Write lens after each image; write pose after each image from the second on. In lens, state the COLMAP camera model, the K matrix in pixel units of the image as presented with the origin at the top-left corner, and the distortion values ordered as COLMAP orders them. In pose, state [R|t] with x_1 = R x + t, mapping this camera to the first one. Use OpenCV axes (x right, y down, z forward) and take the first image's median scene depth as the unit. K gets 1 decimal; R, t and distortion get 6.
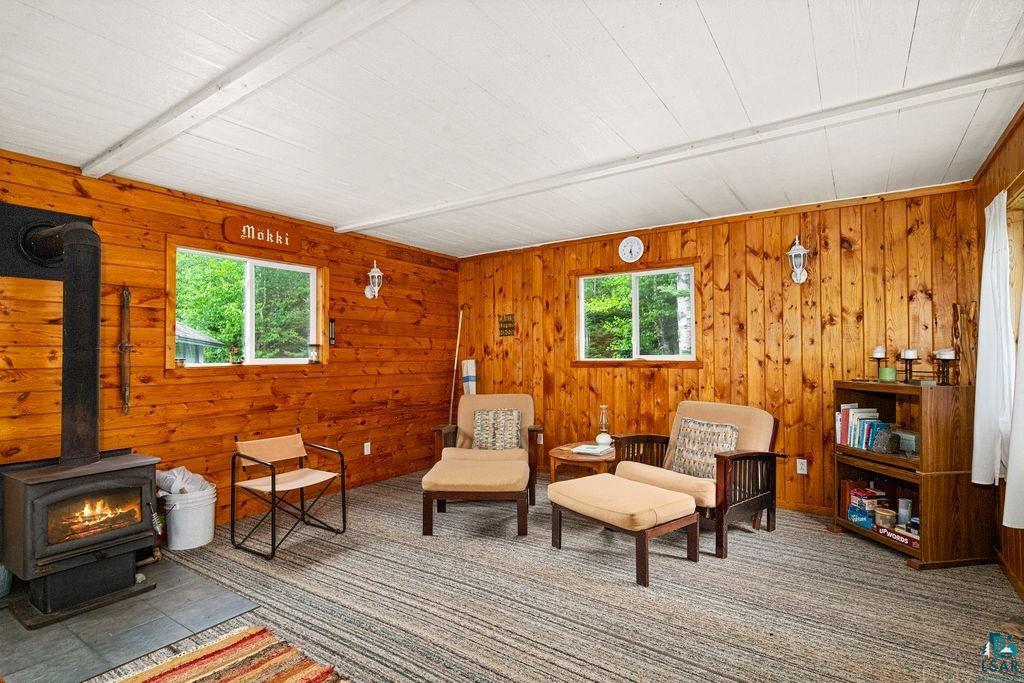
lens RADIAL K [[491.8, 0, 505.3], [0, 491.8, 345.8], [0, 0, 1]] dist [-0.002887, 0.001675]
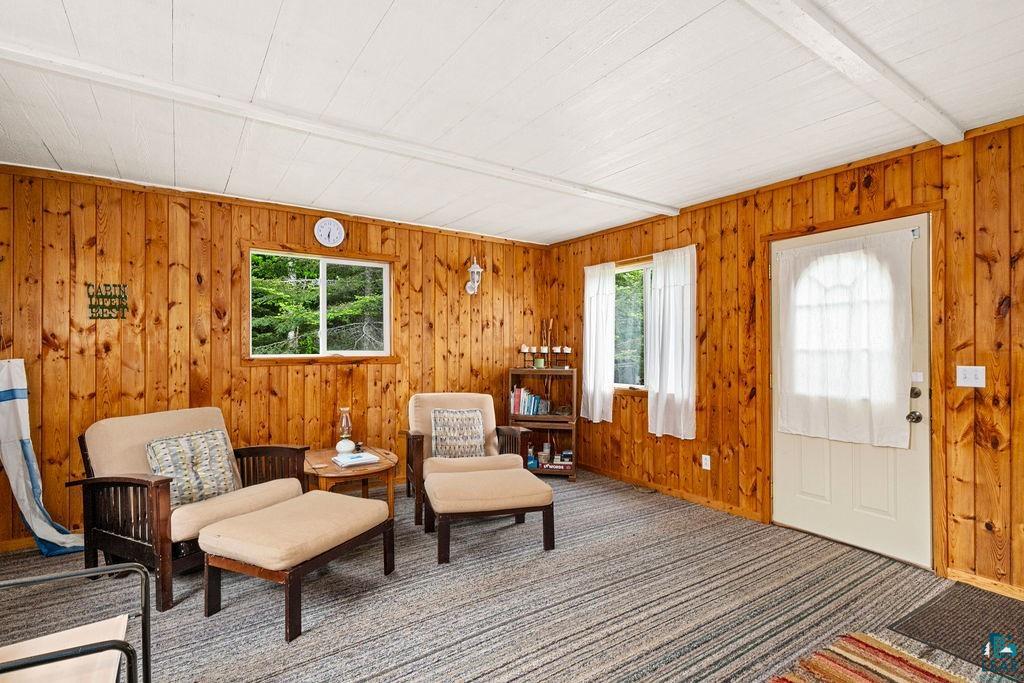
lens RADIAL K [[491.8, 0, 505.0], [0, 491.8, 345.0], [0, 0, 1]] dist [-0.002887, 0.001675]
pose [[0.360992, 0.010983, 0.932504, -0.502374], [-0.017483, 0.999835, -0.005008, 0.008614], [-0.932405, -0.014495, 0.361124, 0.411030]]
